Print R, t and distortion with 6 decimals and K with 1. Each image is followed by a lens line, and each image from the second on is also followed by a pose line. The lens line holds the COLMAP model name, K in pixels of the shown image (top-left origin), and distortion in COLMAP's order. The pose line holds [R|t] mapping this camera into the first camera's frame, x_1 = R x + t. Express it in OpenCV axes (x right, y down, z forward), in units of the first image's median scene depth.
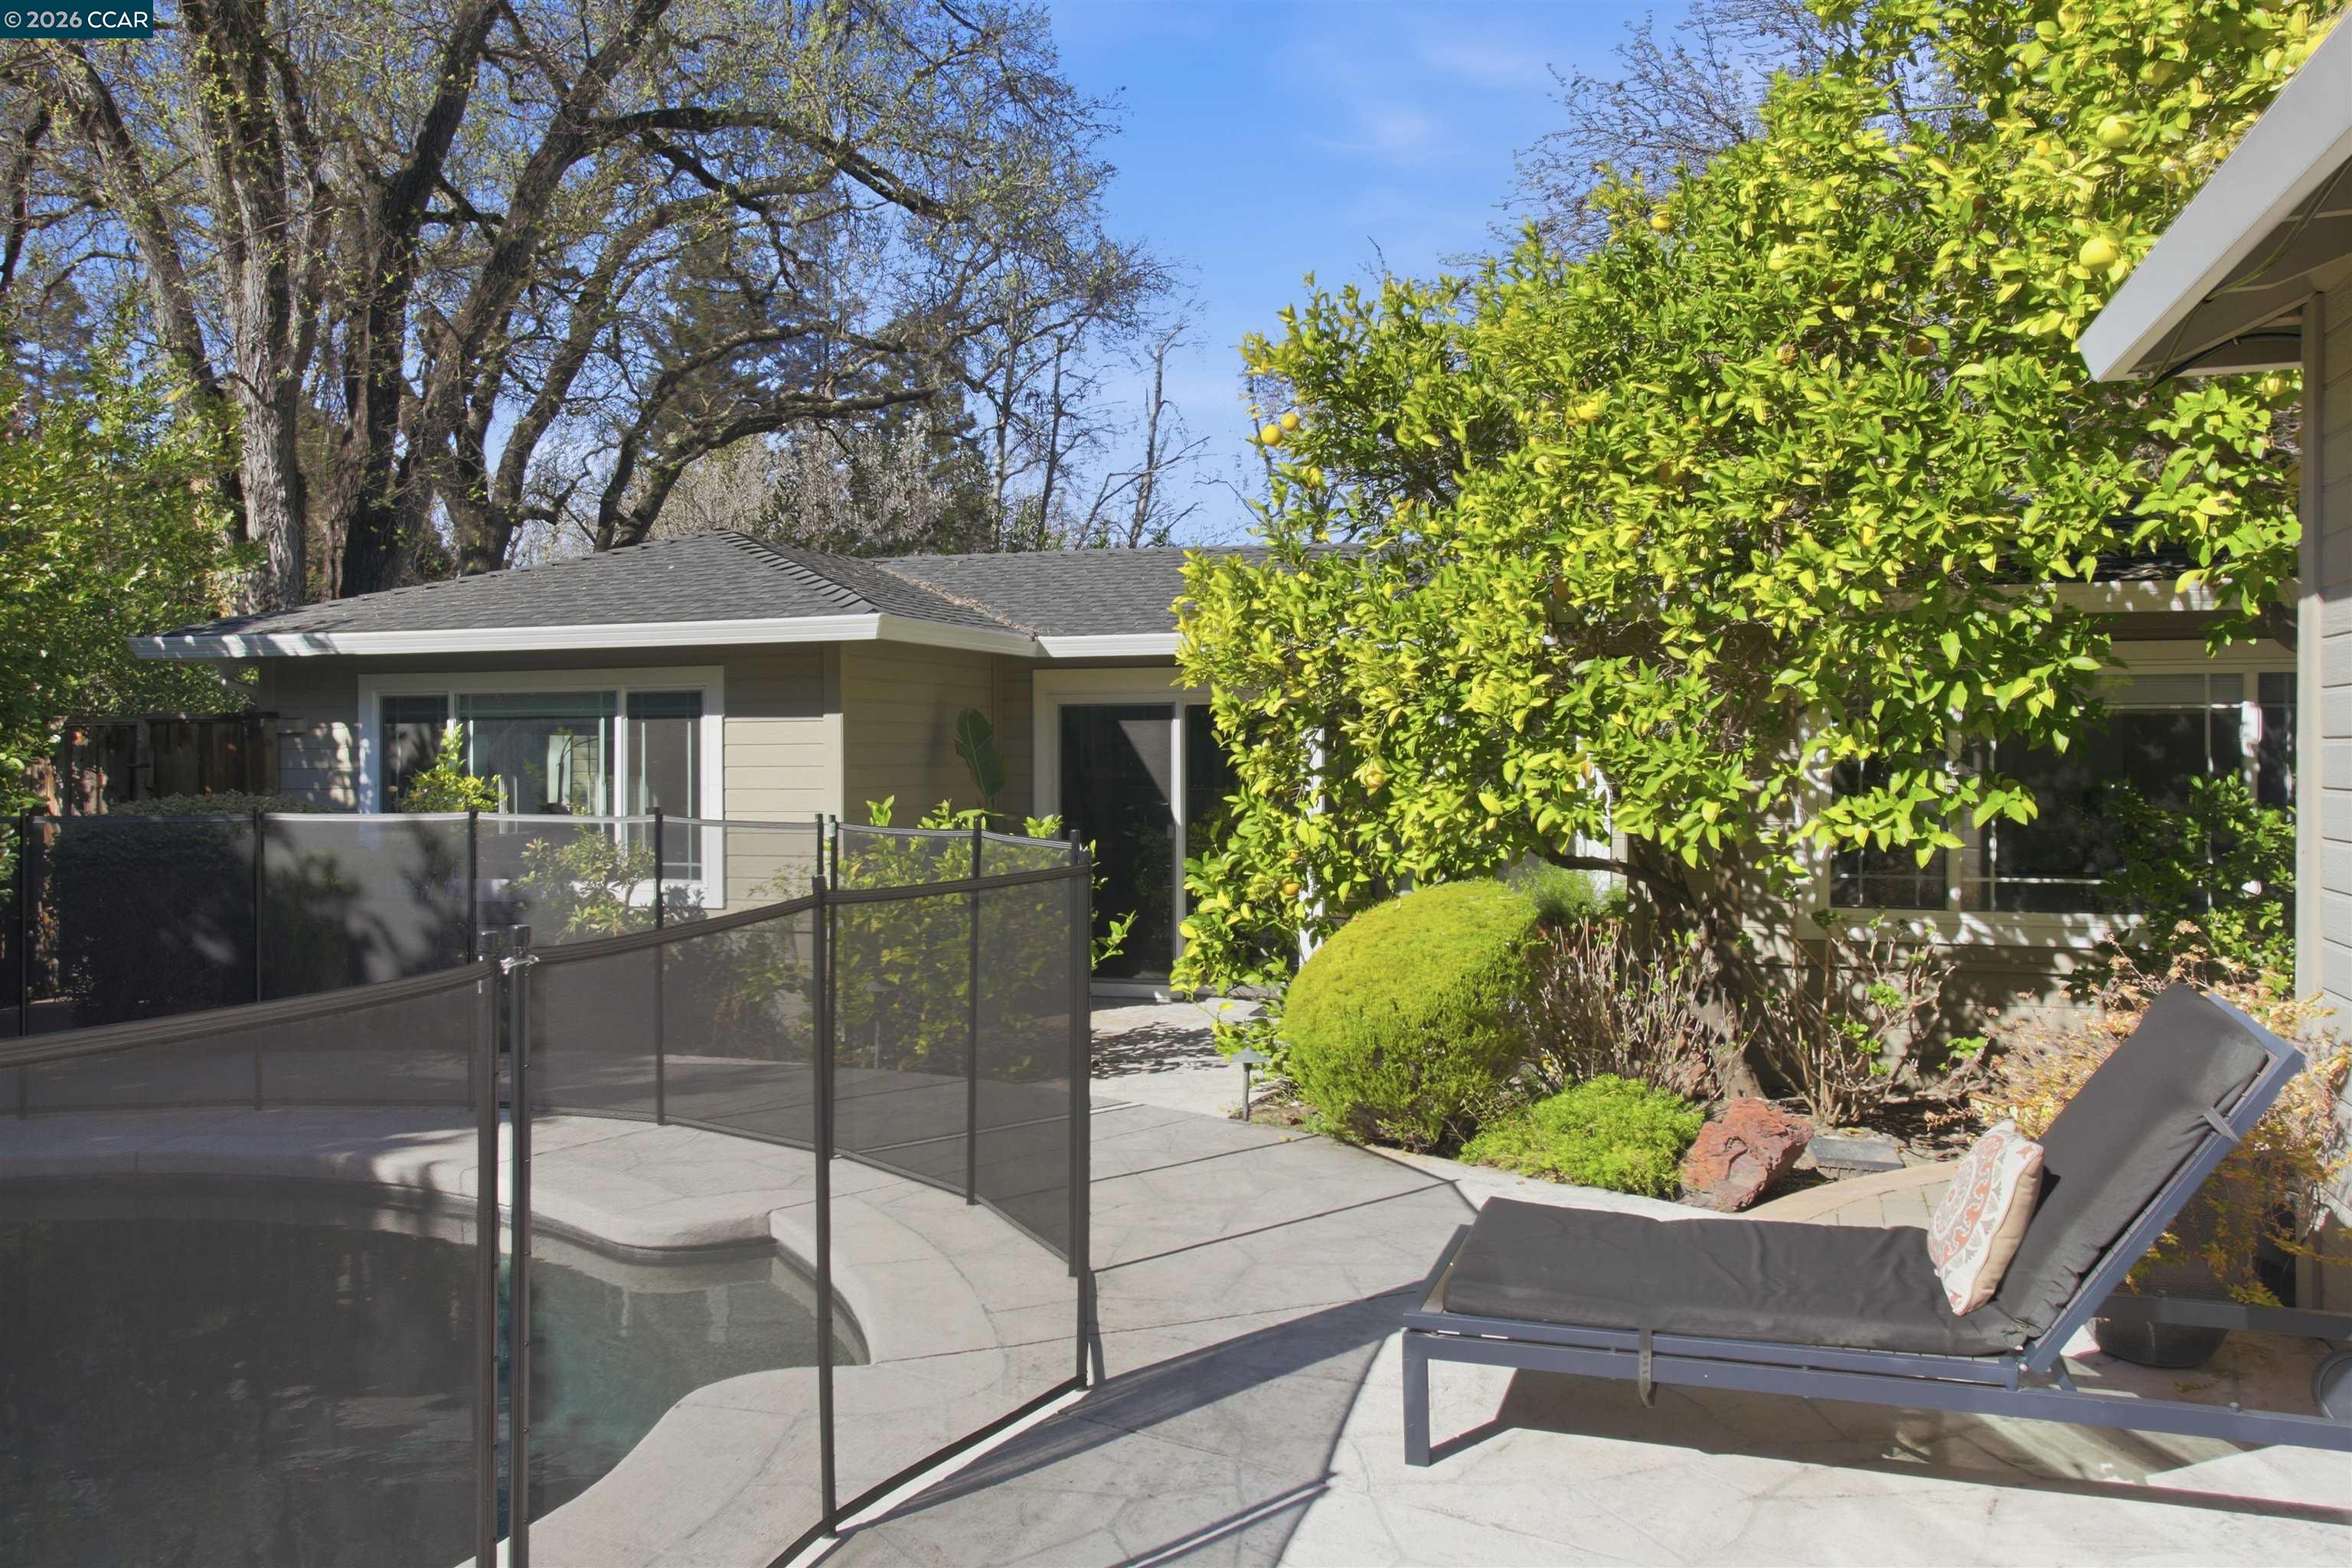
lens RADIAL K [[1863.6, 0, 1179.6], [0, 1863.6, 778.0], [0, 0, 1]] dist [0.014432, 0.003013]
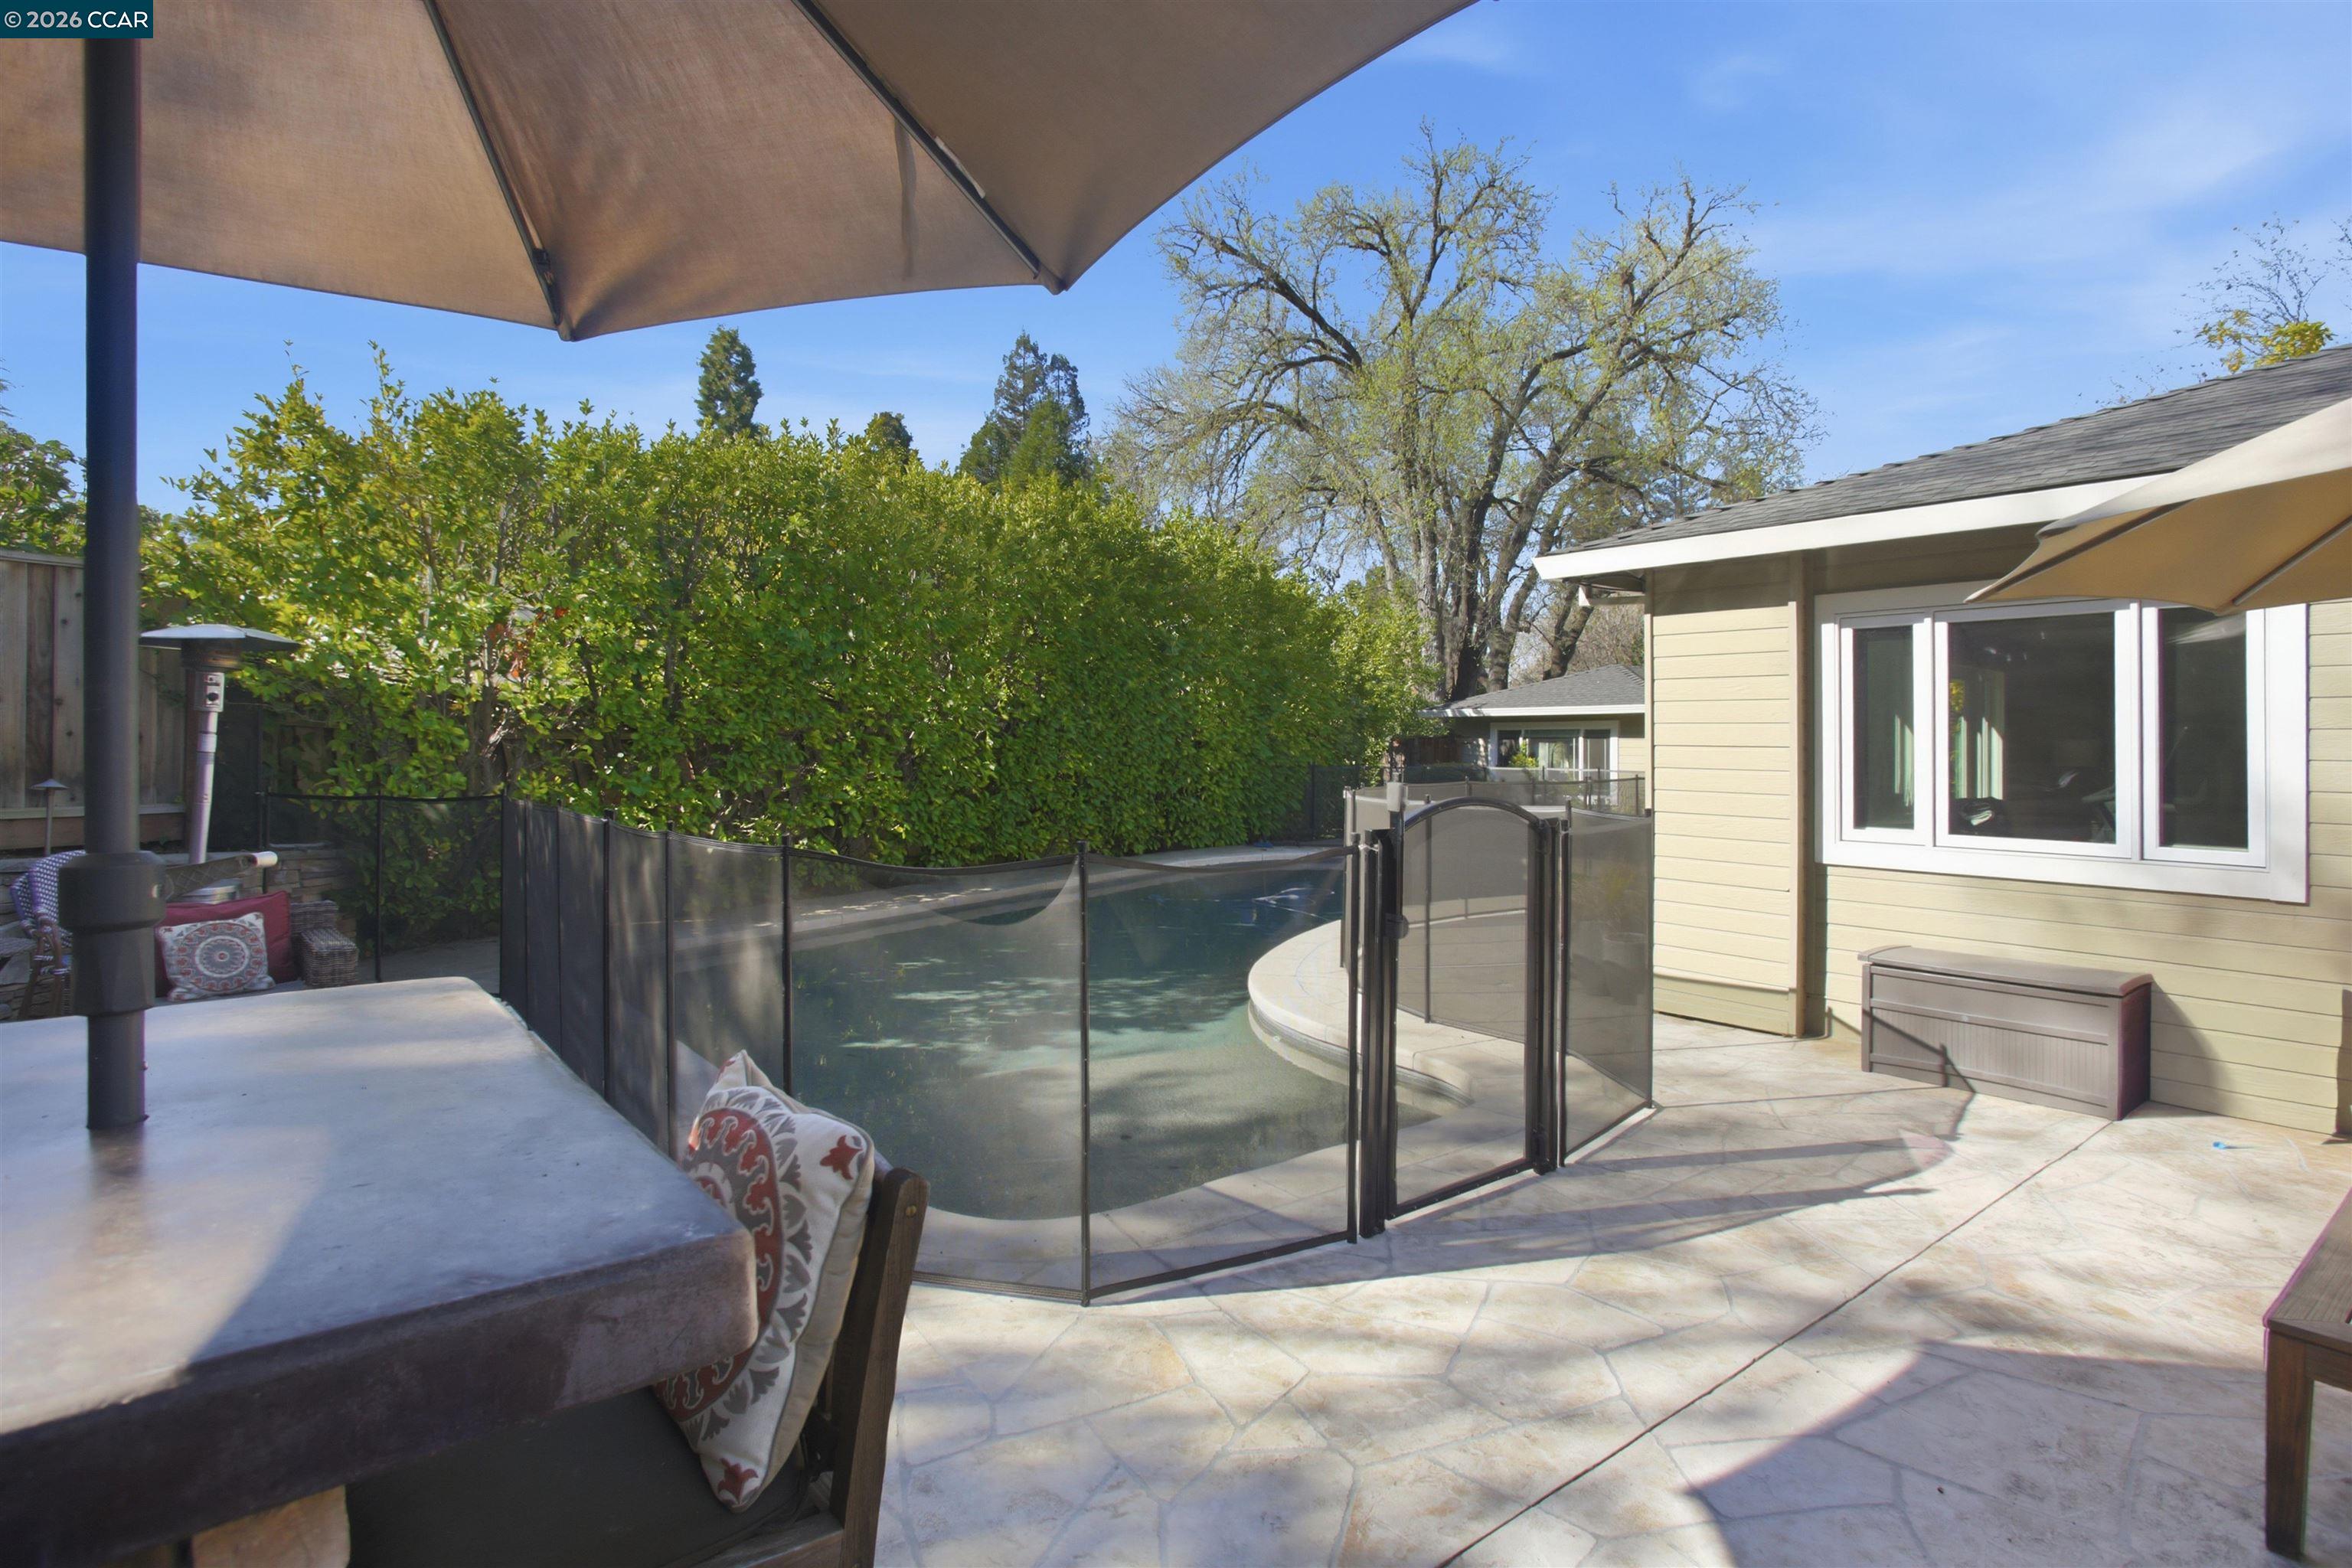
lens RADIAL K [[1195.5, 0, 1186.3], [0, 1195.5, 765.9], [0, 0, 1]] dist [-0.001360, -0.000020]
pose [[0.834506, 0.017246, -0.550729, 0.197616], [-0.017107, 0.999839, 0.005388, 0.010721], [0.550734, 0.004925, 0.834666, -0.828974]]
